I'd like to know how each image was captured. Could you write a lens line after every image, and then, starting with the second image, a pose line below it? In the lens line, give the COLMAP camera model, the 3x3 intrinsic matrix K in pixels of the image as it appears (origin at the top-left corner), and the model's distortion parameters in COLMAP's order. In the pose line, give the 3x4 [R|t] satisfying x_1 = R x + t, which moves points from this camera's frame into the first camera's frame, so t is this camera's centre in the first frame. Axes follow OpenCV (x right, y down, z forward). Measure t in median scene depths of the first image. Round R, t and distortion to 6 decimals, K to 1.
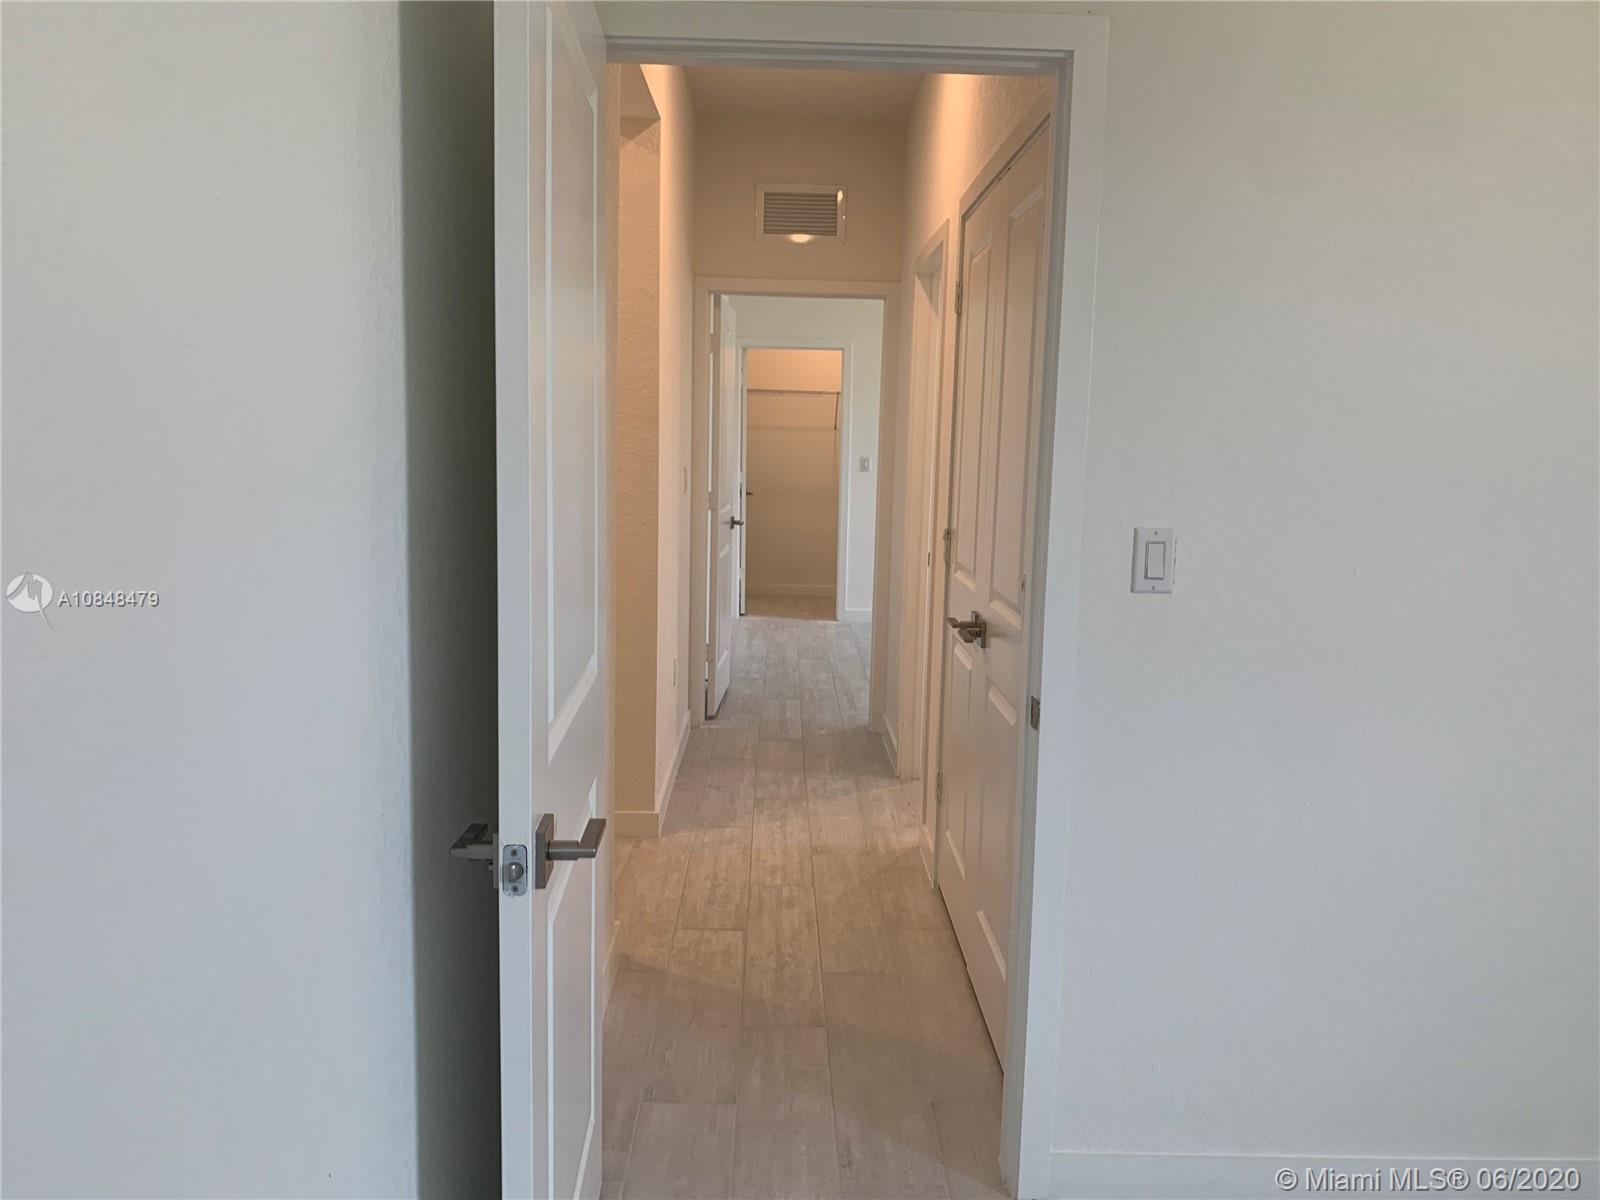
lens RADIAL K [[1221.4, 0, 791.4], [0, 1221.4, 597.2], [0, 0, 1]] dist [0.008945, -0.011079]
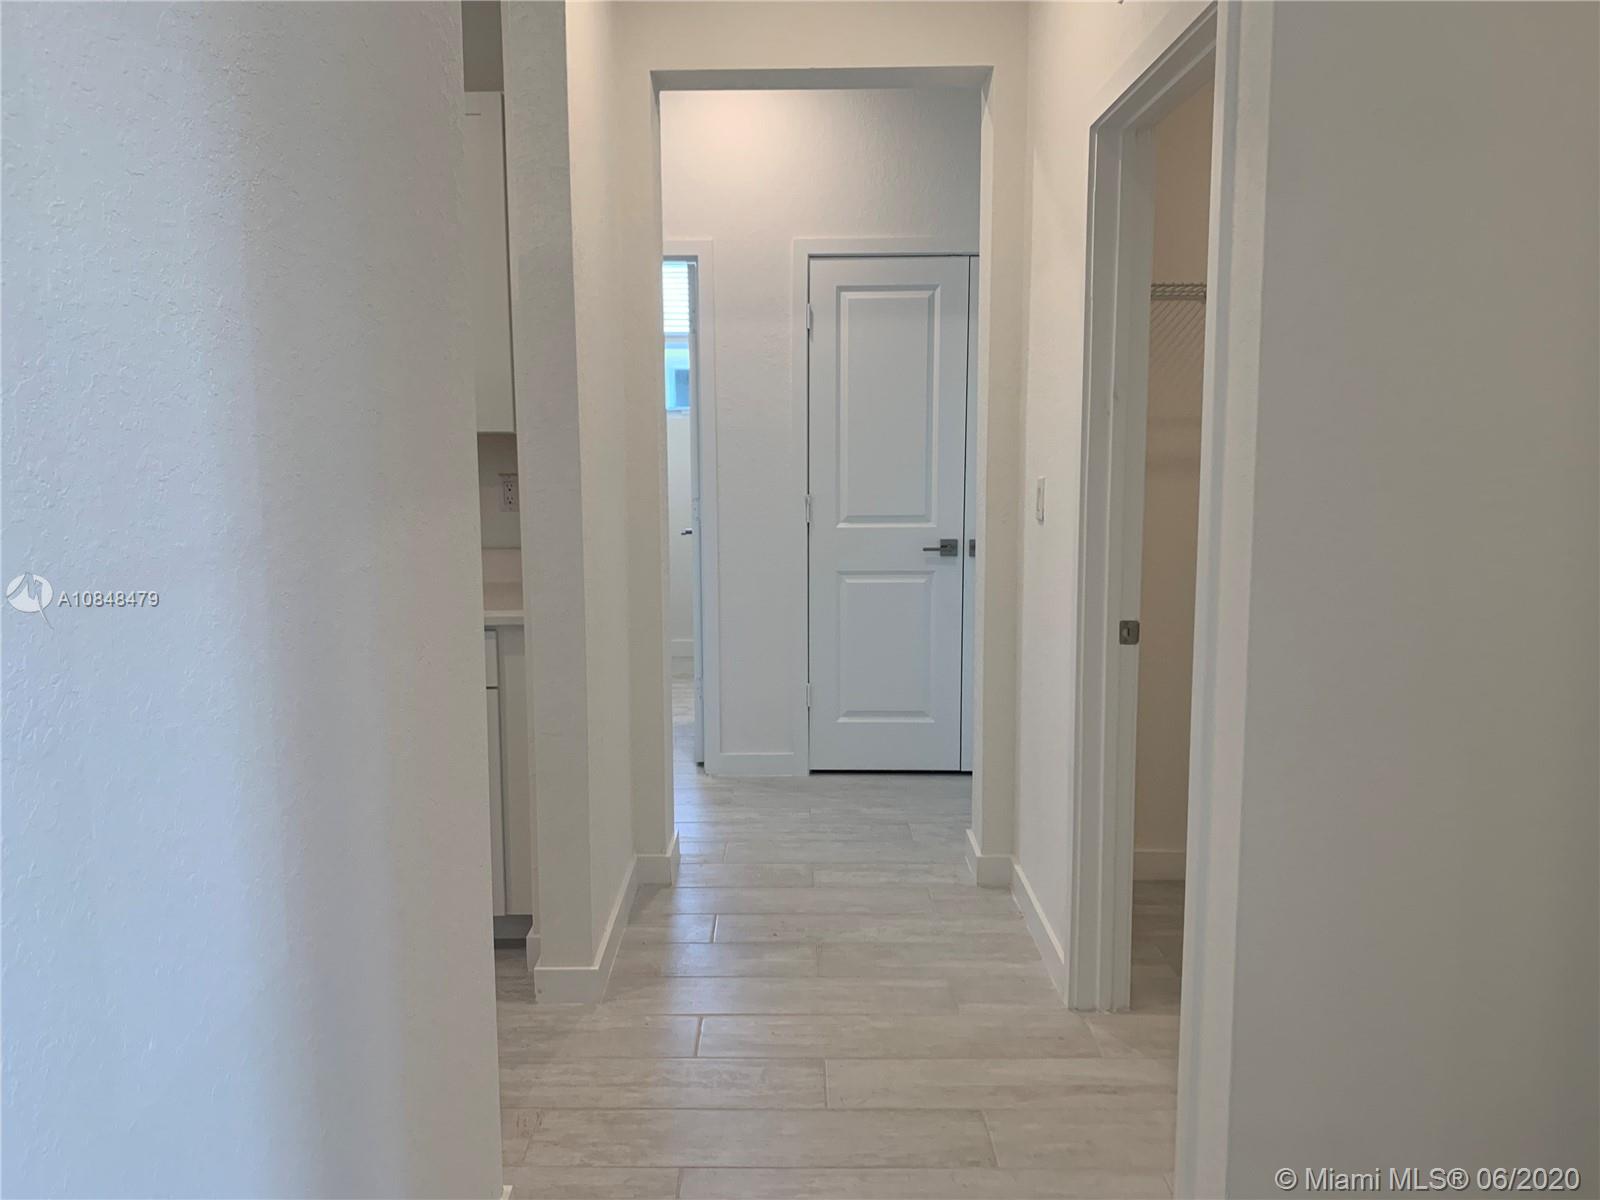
lens RADIAL K [[1262.9, 0, 800.0], [0, 1262.9, 600.0], [0, 0, 1]] dist [0.017744, -0.003111]
pose [[-0.000653, -0.160485, 0.987038, -1.181991], [0.142502, 0.976950, 0.158939, -0.155148], [-0.989794, 0.140758, 0.022231, 0.977510]]
